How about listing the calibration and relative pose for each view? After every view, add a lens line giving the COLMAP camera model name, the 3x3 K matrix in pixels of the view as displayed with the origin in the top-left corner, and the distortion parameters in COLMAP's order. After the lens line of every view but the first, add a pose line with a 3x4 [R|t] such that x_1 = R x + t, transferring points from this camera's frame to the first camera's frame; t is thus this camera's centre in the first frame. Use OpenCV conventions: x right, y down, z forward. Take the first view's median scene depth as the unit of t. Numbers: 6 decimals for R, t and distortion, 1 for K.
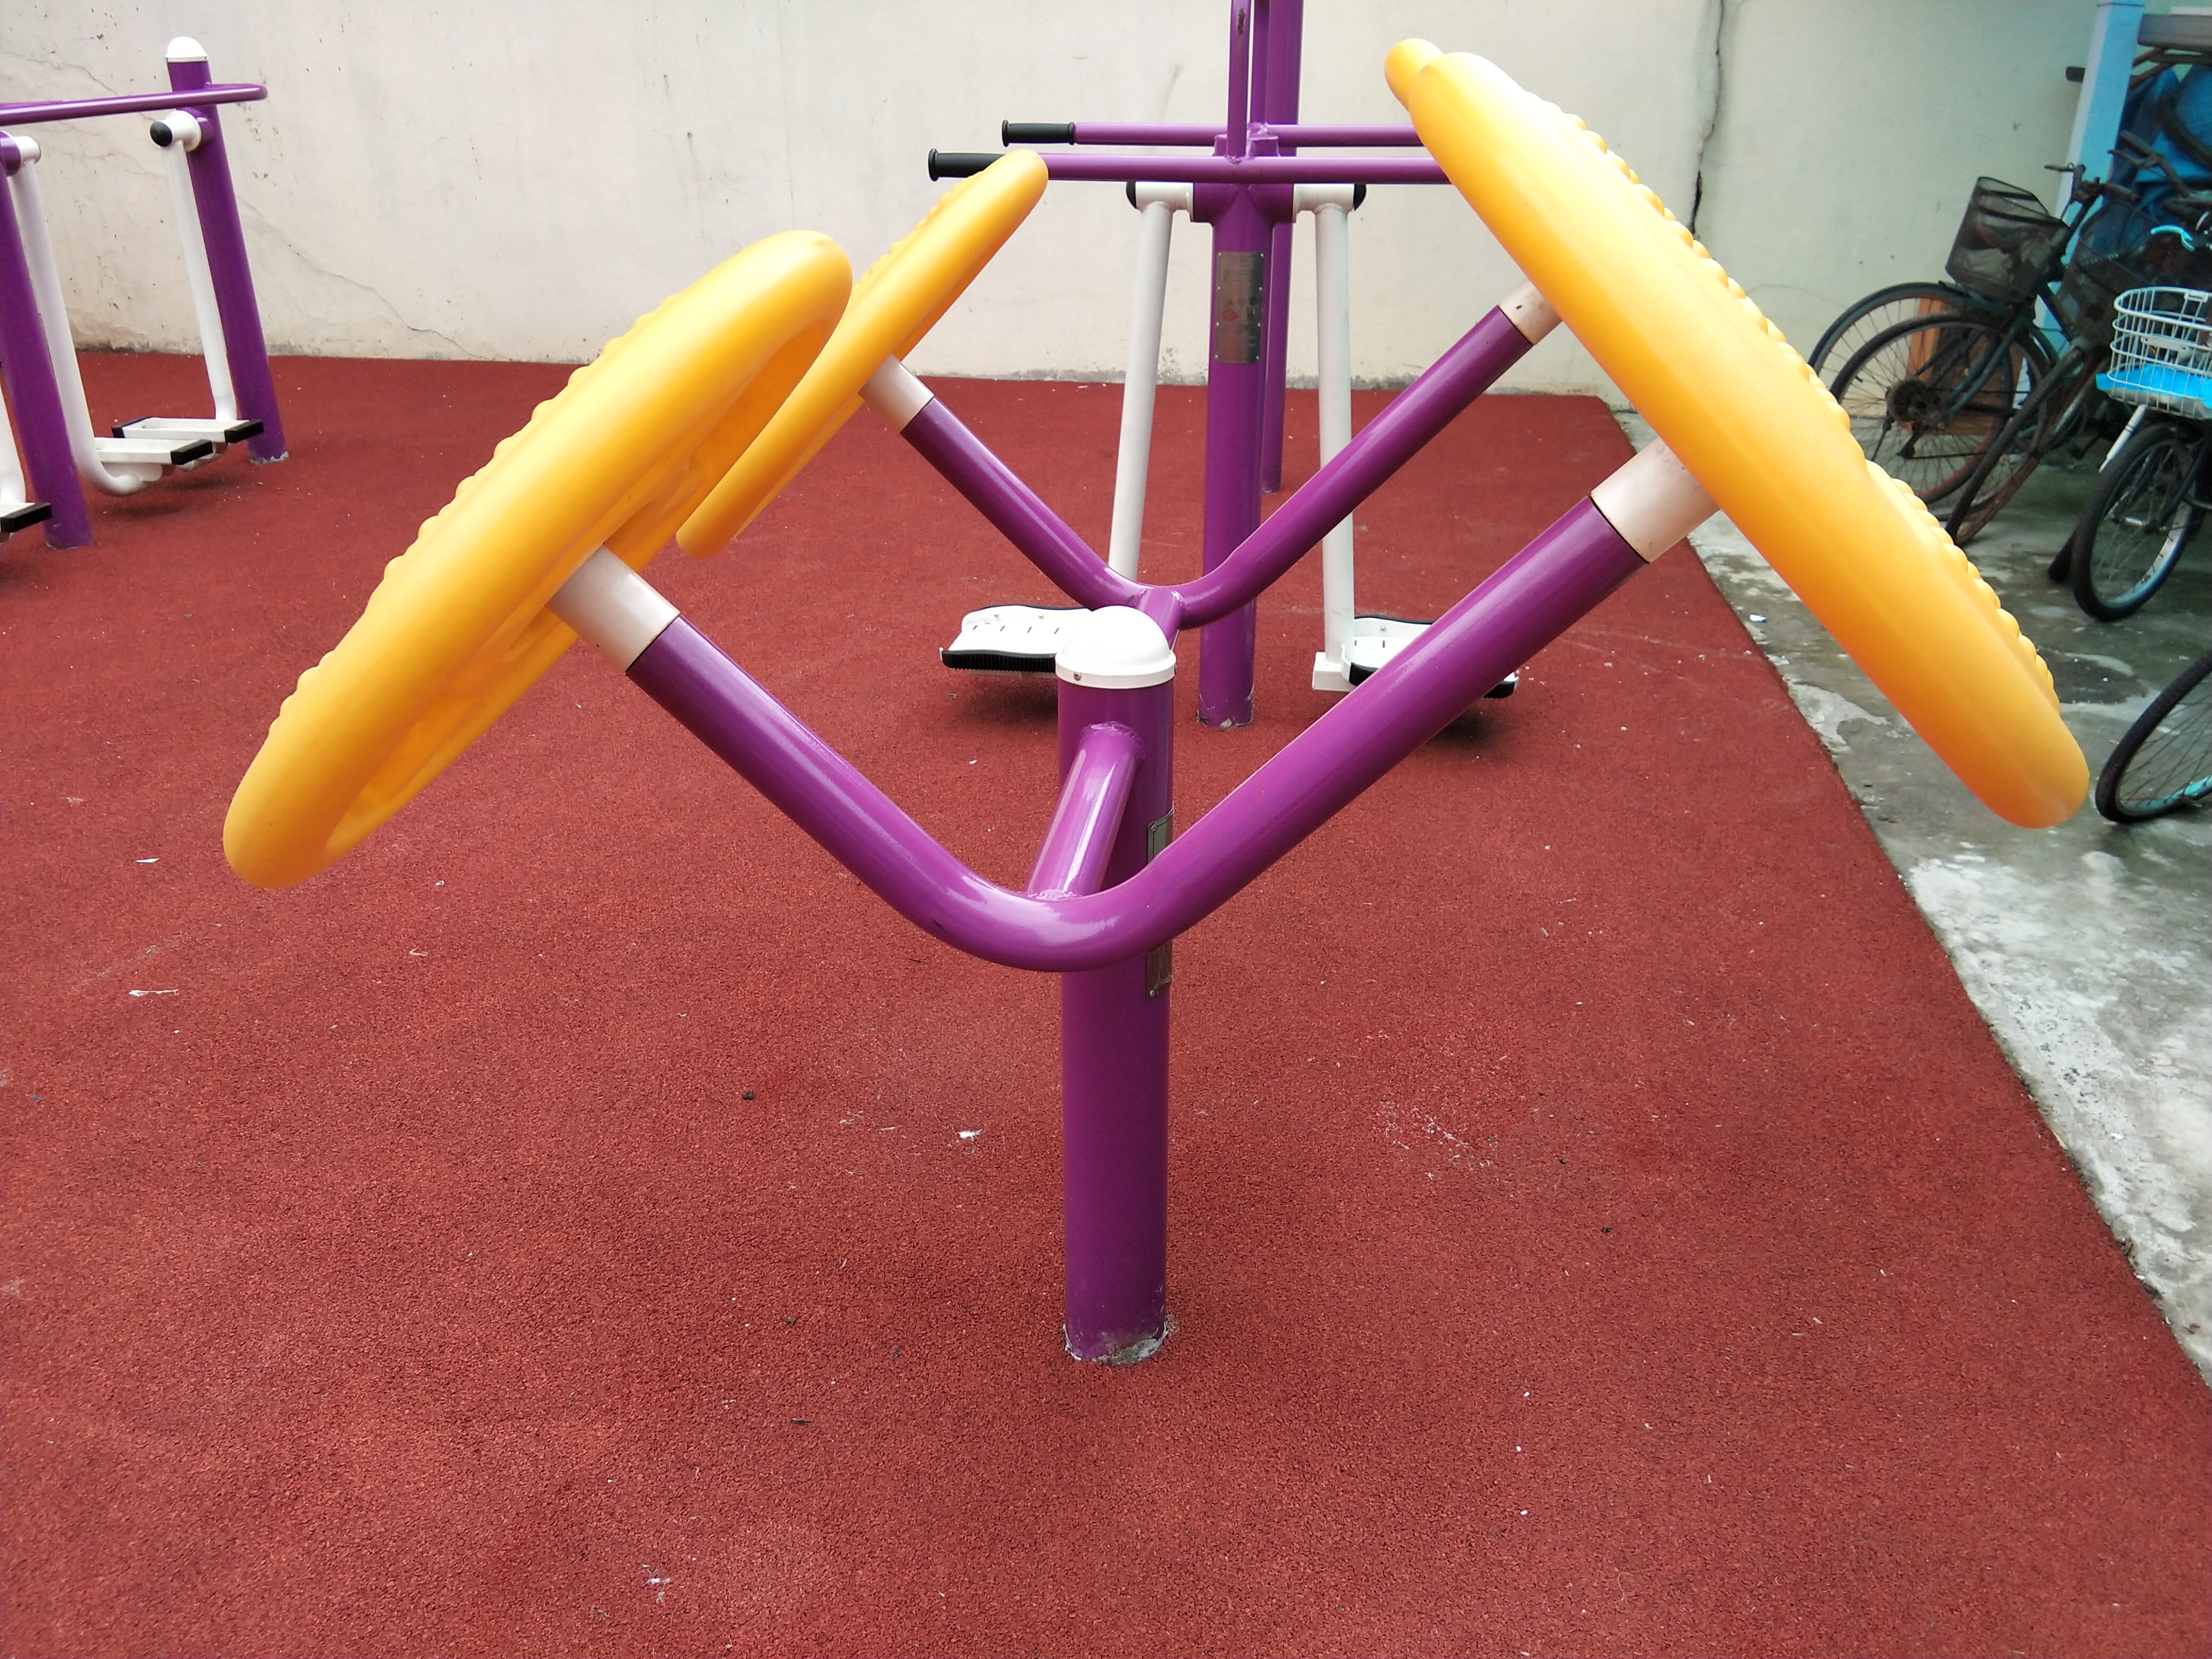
lens RADIAL K [[1798.3, 0, 1091.6], [0, 1798.3, 782.9], [0, 0, 1]] dist [0.100774, -0.143666]
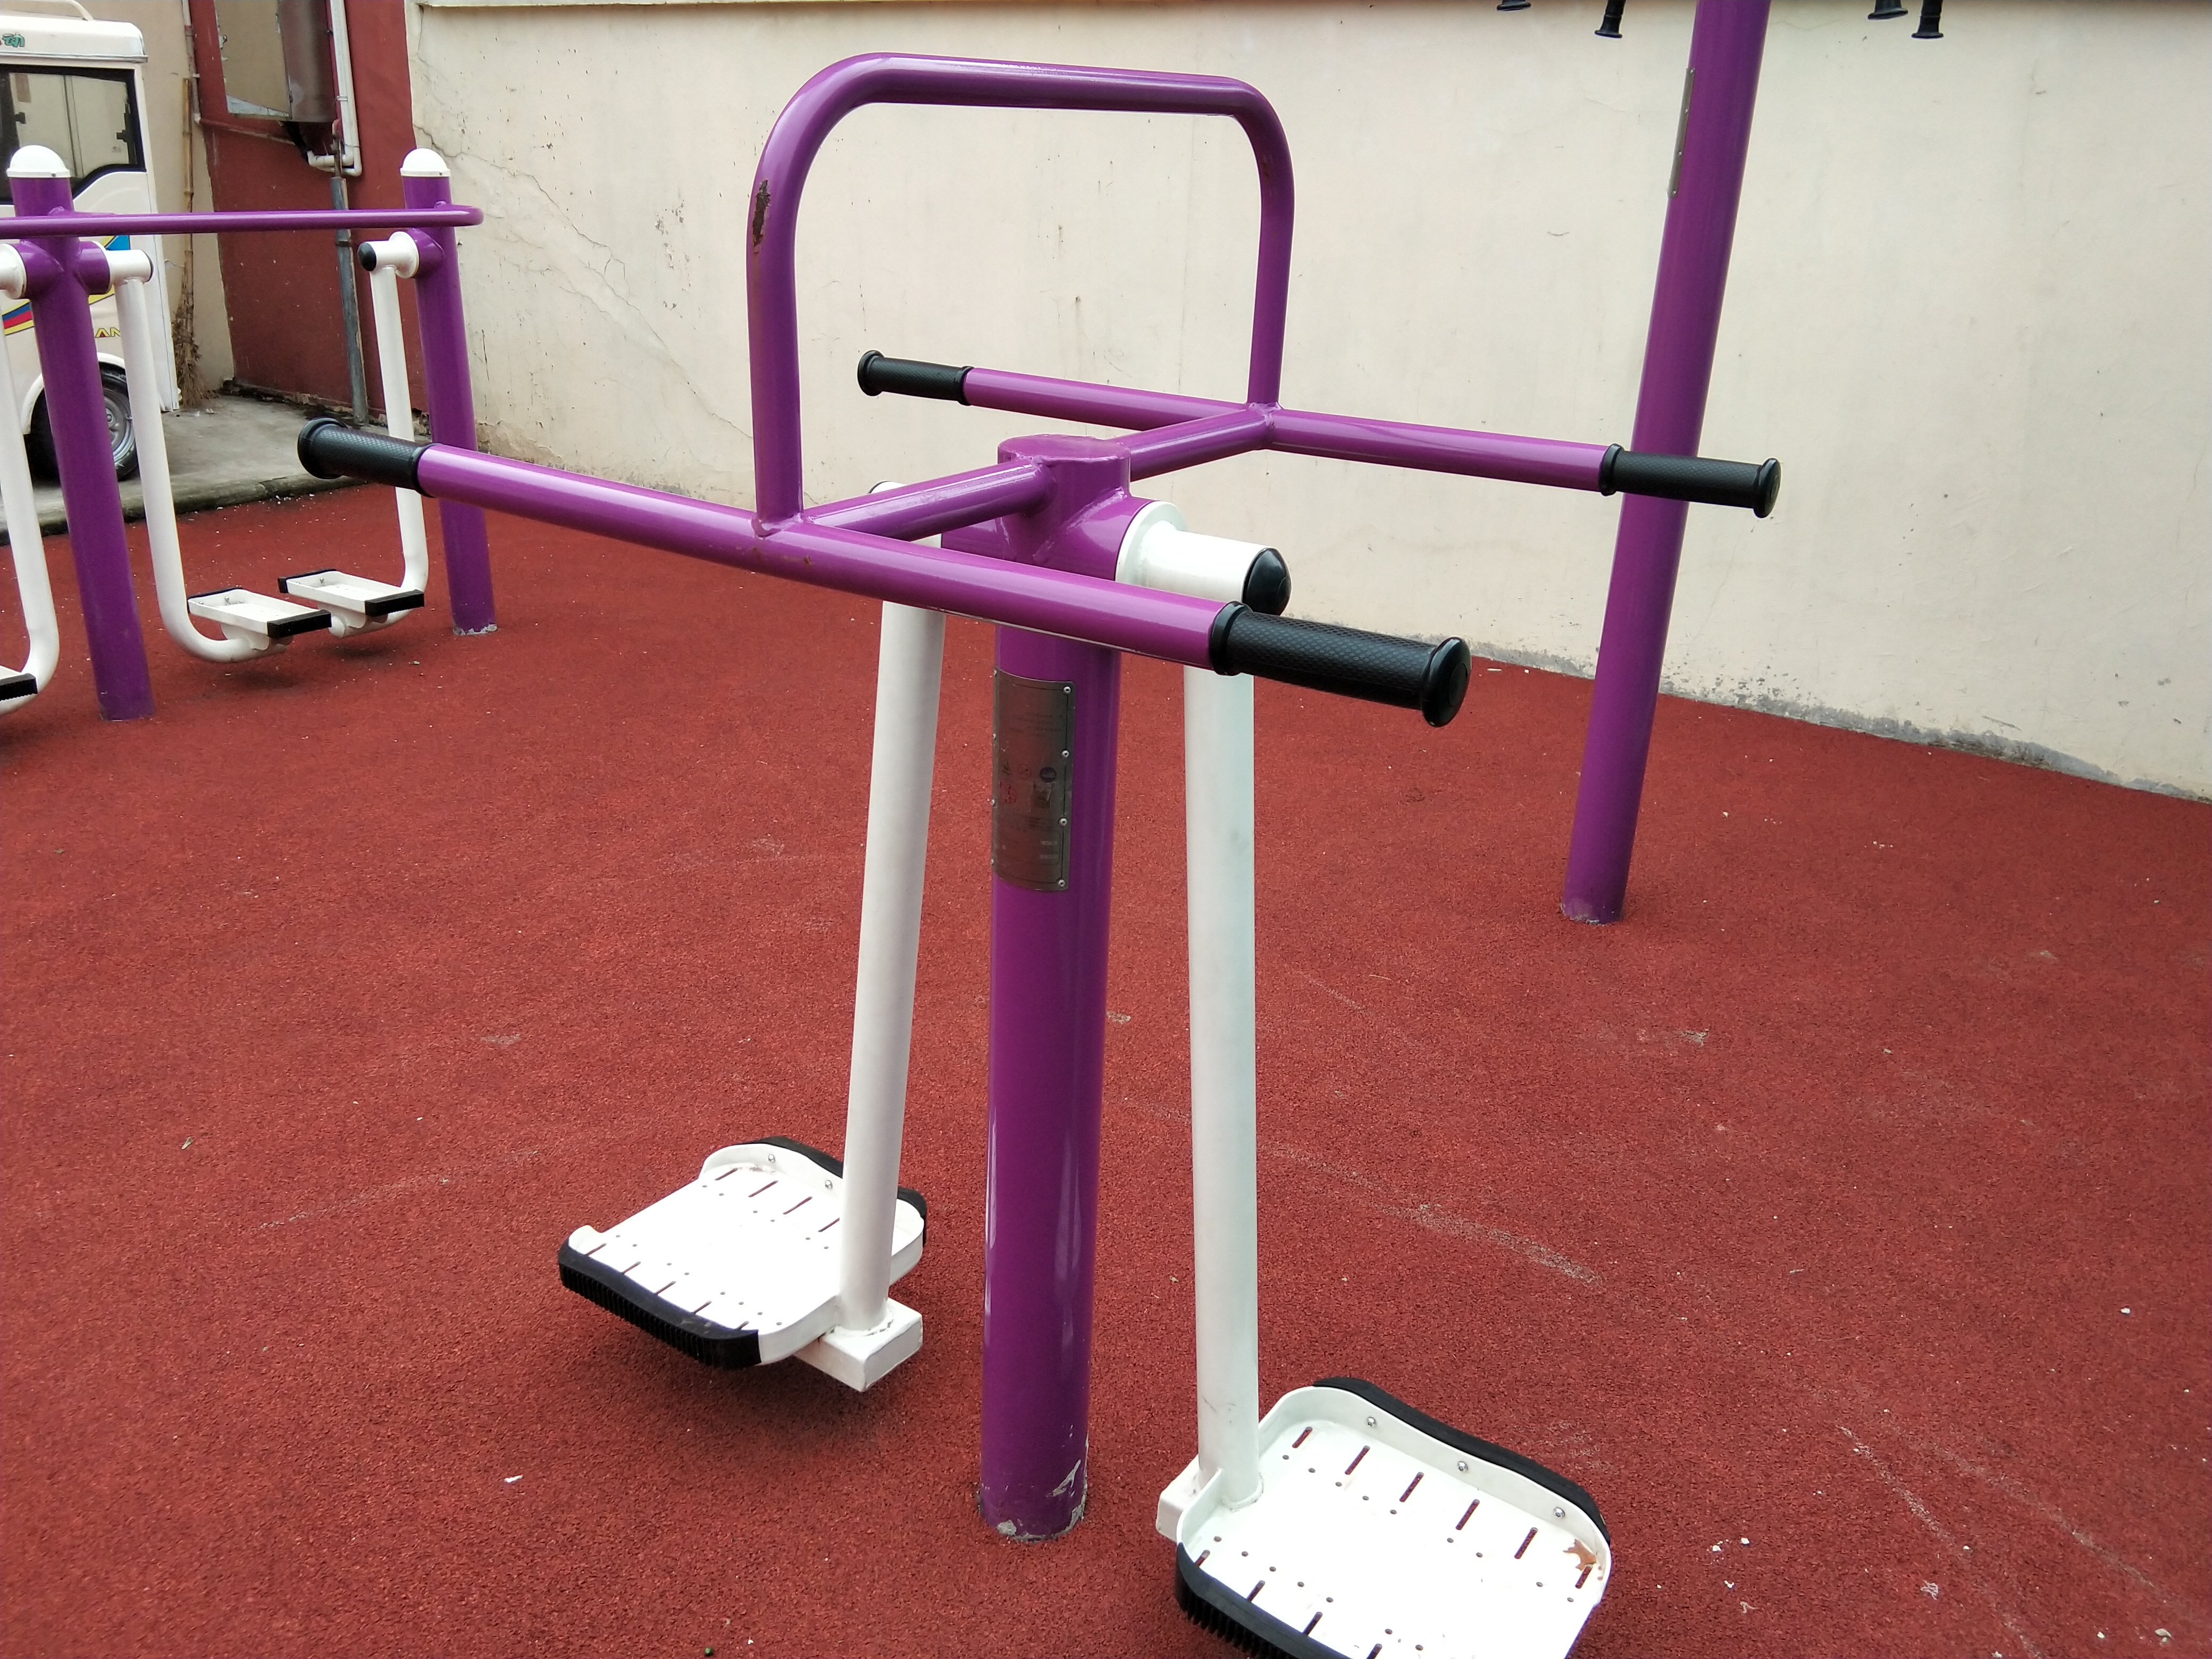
lens RADIAL K [[1791.7, 0, 1098.1], [0, 1791.7, 806.7], [0, 0, 1]] dist [0.127551, -0.209881]
pose [[0.909349, 0.182794, -0.373726, 0.132929], [-0.203627, 0.978907, -0.016668, -0.120402], [0.362796, 0.091258, 0.927389, 0.269809]]
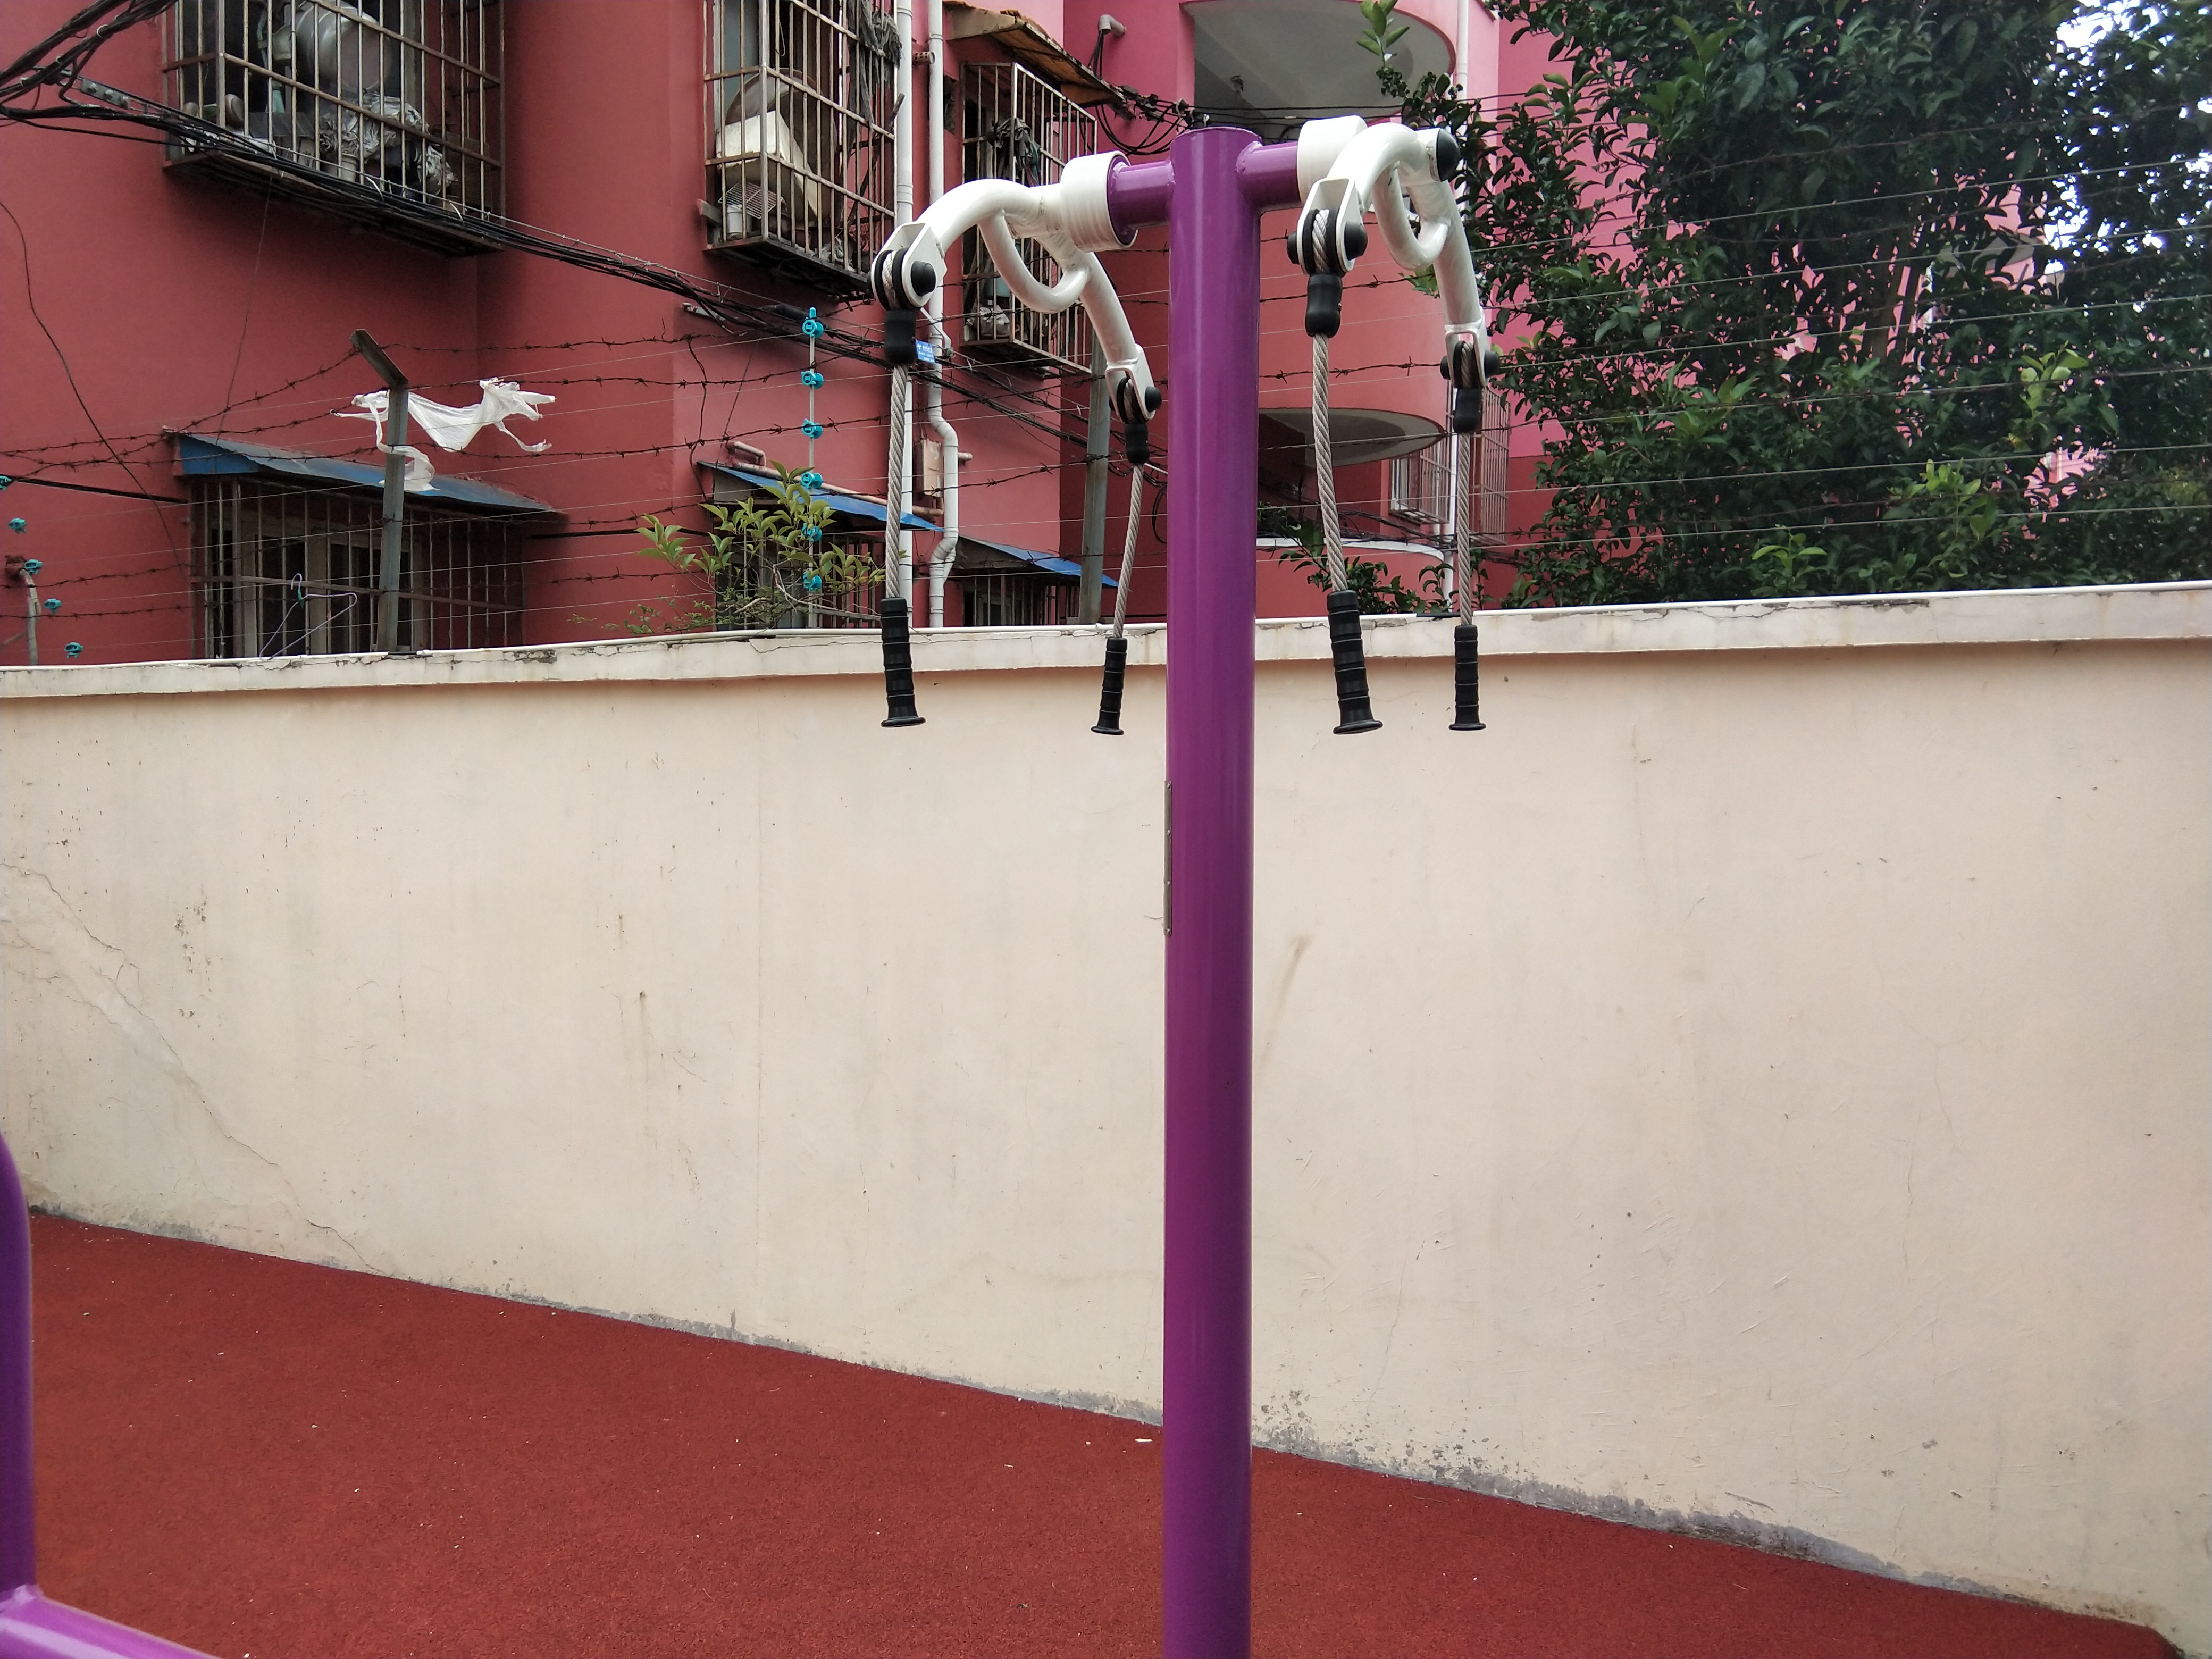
lens RADIAL K [[1798.3, 0, 1091.6], [0, 1798.3, 782.9], [0, 0, 1]] dist [0.100774, -0.143666]
pose [[0.952096, 0.014535, -0.305453, 0.154989], [-0.128214, 0.925807, -0.355587, -0.205615], [0.277622, 0.377716, 0.883321, 0.402162]]
